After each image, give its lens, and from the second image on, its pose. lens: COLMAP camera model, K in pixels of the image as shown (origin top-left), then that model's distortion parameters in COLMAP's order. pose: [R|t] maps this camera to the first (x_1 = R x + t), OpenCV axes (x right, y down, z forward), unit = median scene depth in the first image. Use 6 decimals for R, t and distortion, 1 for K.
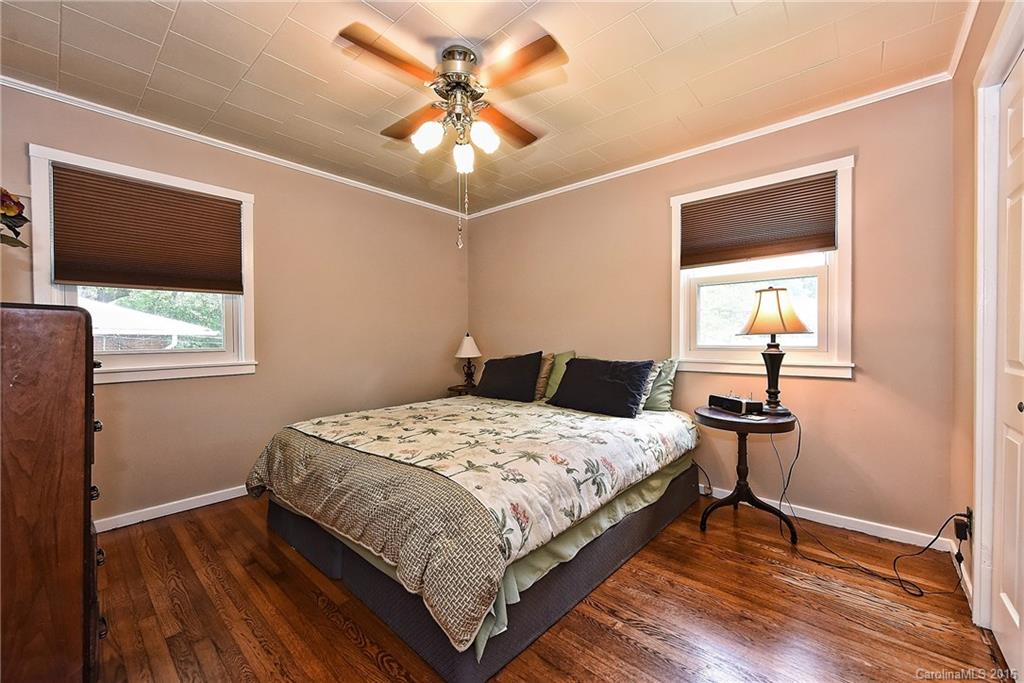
lens RADIAL K [[402.7, 0, 513.5], [0, 402.7, 339.4], [0, 0, 1]] dist [-0.000693, 0.000008]
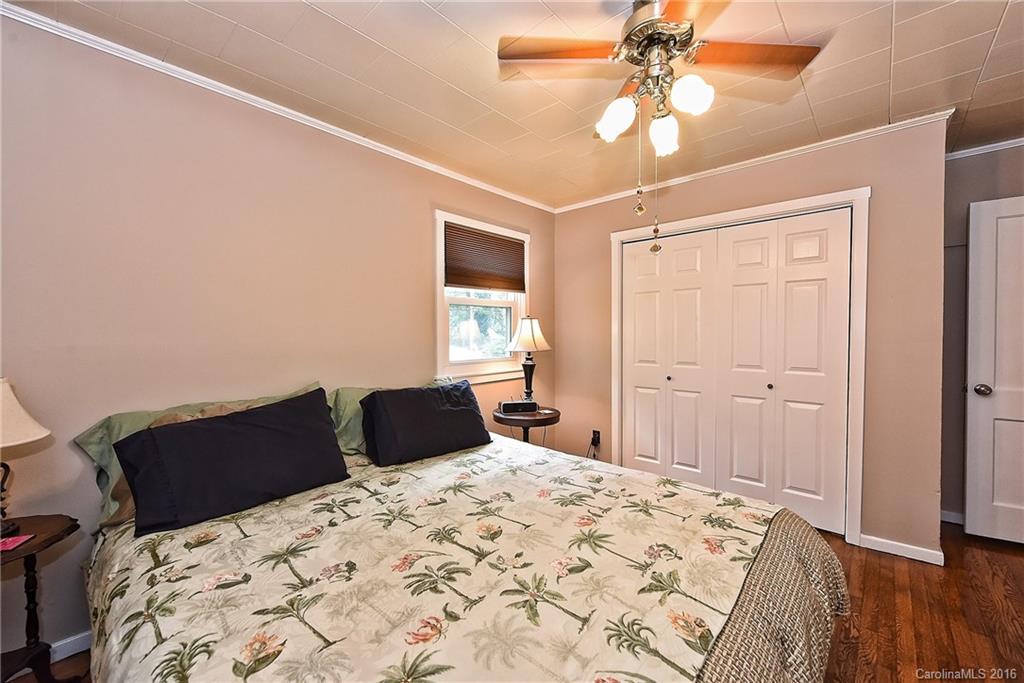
lens RADIAL K [[402.7, 0, 514.0], [0, 402.7, 342.7], [0, 0, 1]] dist [-0.000693, 0.000008]
pose [[0.019947, -0.018584, 0.999628, -0.720878], [0.011341, 0.999767, 0.018360, -0.063762], [-0.999737, 0.010970, 0.020153, 1.009045]]
